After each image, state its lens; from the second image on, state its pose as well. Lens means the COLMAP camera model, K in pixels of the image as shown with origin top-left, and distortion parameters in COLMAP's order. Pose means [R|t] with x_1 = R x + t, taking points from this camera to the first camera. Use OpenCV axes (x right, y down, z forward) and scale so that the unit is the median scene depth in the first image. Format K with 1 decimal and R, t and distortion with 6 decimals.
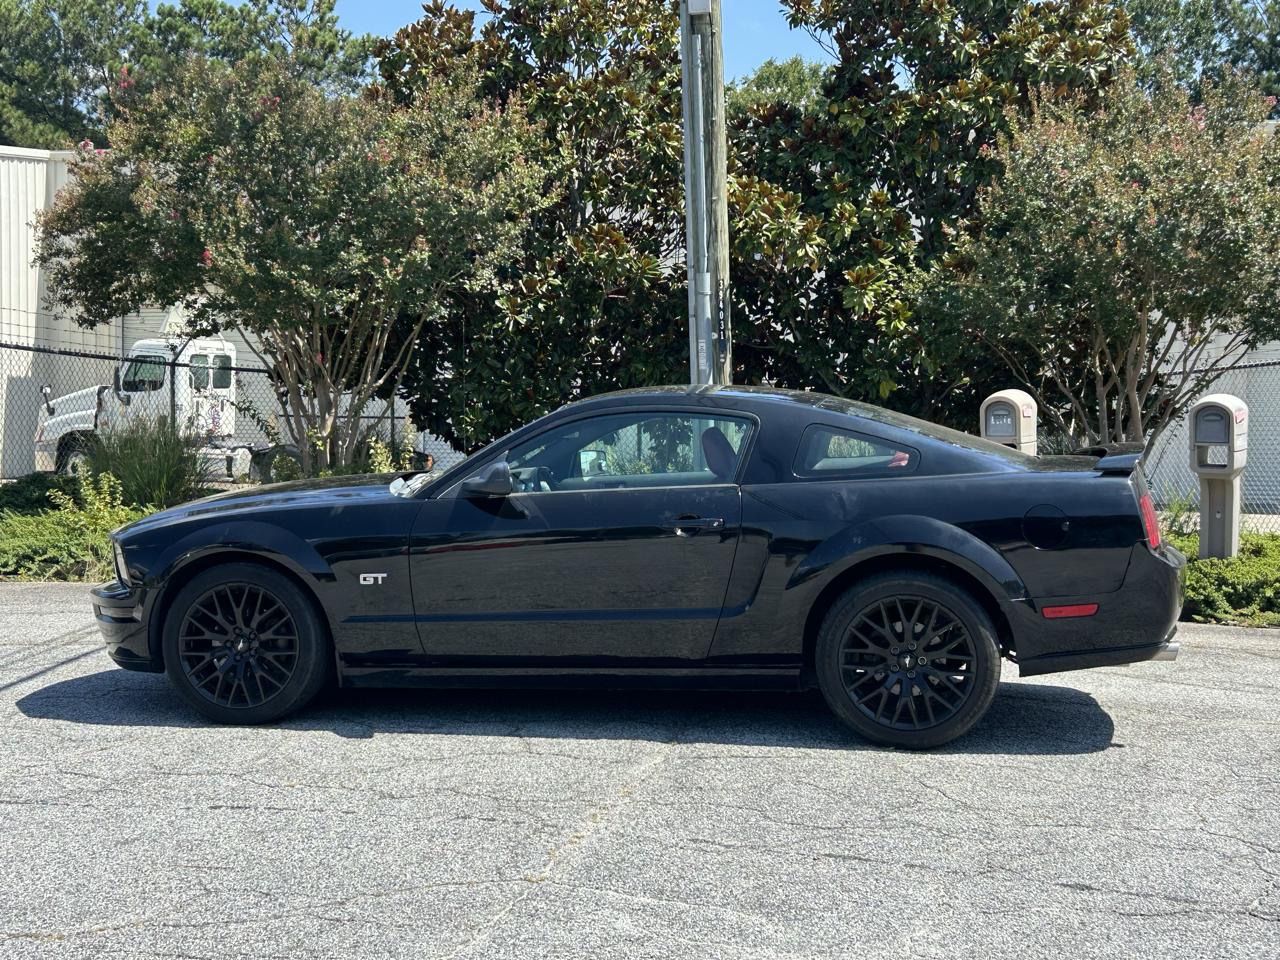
lens RADIAL K [[1752.2, 0, 648.9], [0, 1752.2, 472.5], [0, 0, 1]] dist [0.071399, 0.000000]
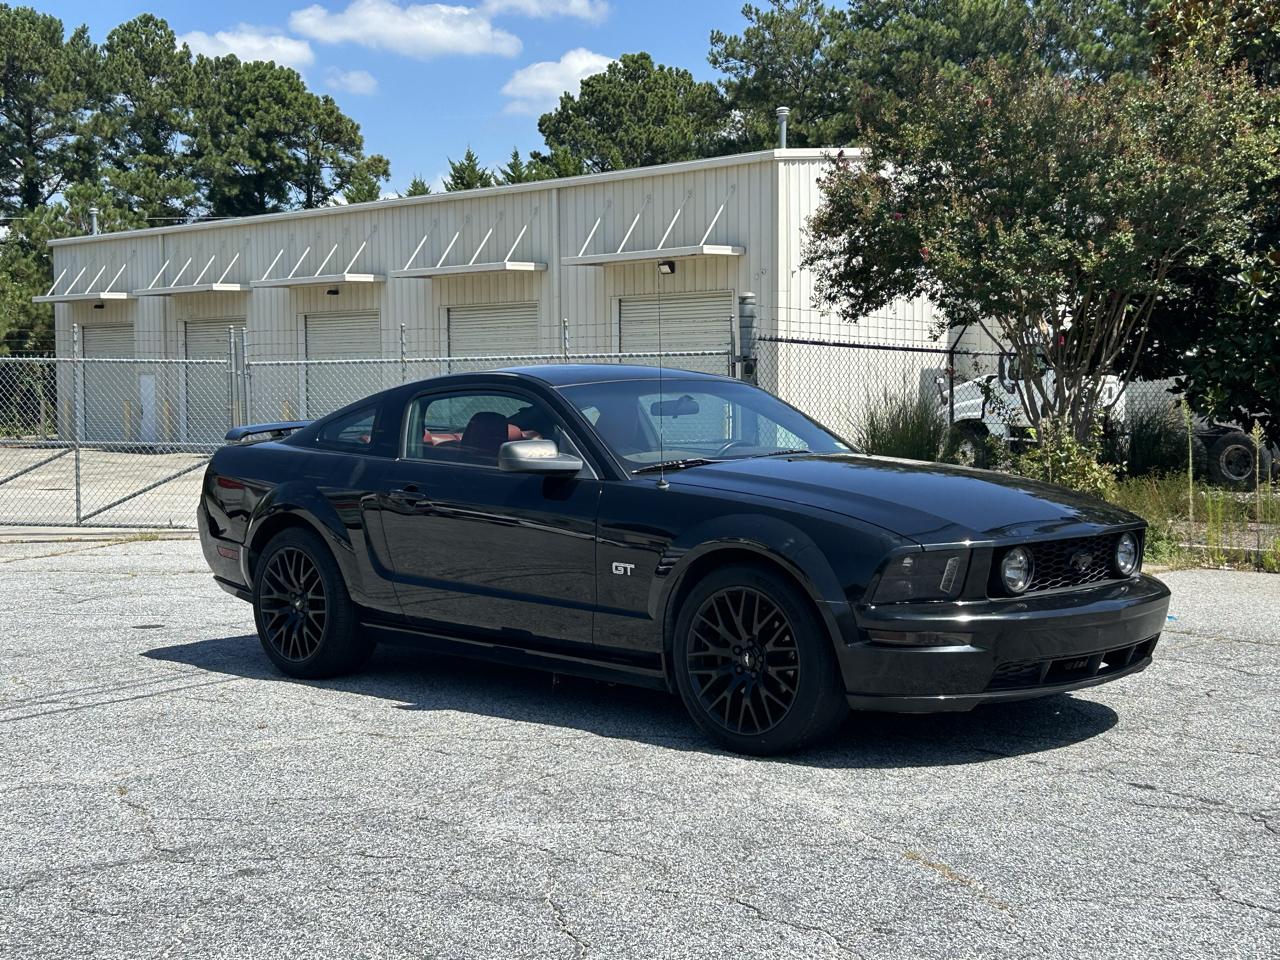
lens RADIAL K [[1884.0, 0, 655.3], [0, 1884.0, 477.5], [0, 0, 1]] dist [0.098593, 0.000000]
pose [[0.851246, 0.006794, -0.524723, 0.210371], [-0.004667, 0.999975, 0.005377, 0.010557], [0.524746, -0.002128, 0.851256, -0.070104]]
